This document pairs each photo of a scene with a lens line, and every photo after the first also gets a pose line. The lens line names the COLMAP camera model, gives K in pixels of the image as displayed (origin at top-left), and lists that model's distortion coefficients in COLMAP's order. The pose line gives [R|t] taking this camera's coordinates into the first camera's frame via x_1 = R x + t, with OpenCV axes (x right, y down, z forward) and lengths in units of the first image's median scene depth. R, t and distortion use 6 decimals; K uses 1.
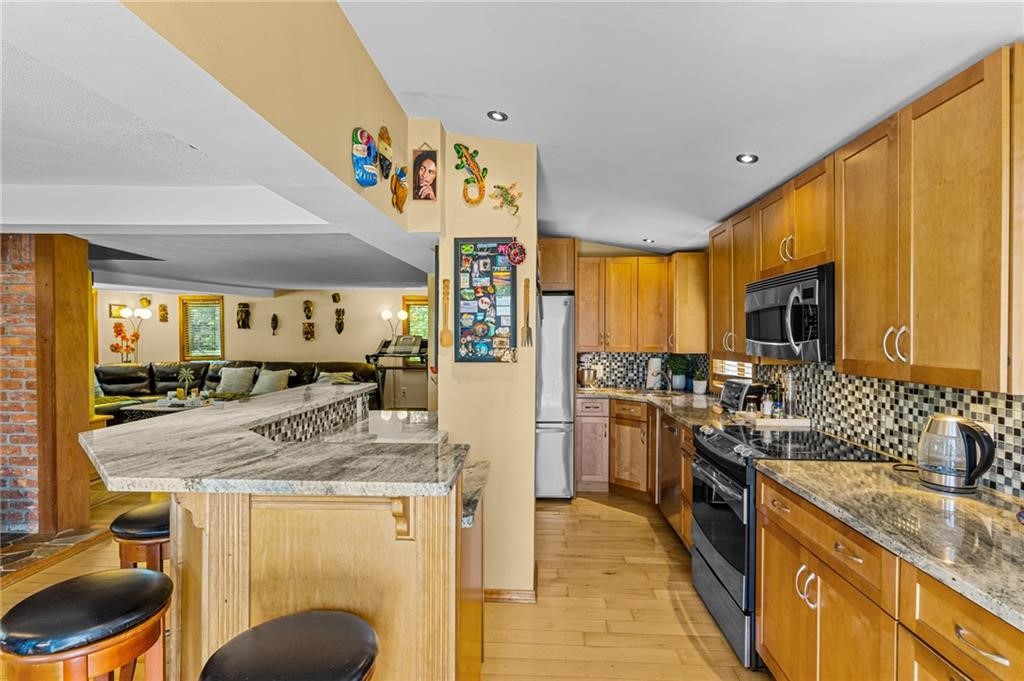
lens RADIAL K [[503.7, 0, 518.1], [0, 503.7, 342.2], [0, 0, 1]] dist [0.003017, 0.000394]
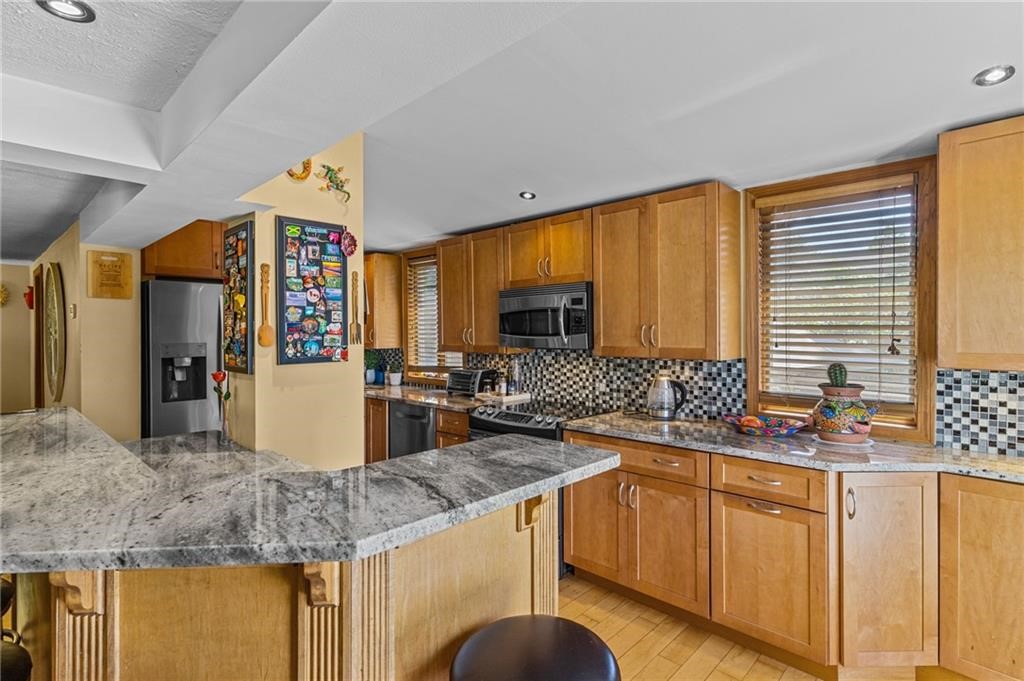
lens RADIAL K [[501.9, 0, 512.7], [0, 501.9, 333.8], [0, 0, 1]] dist [0.001609, 0.000327]
pose [[0.654900, -0.008065, 0.755673, -0.501004], [0.015119, 0.999883, -0.002431, -0.003587], [-0.755564, 0.013017, 0.654945, 0.165881]]
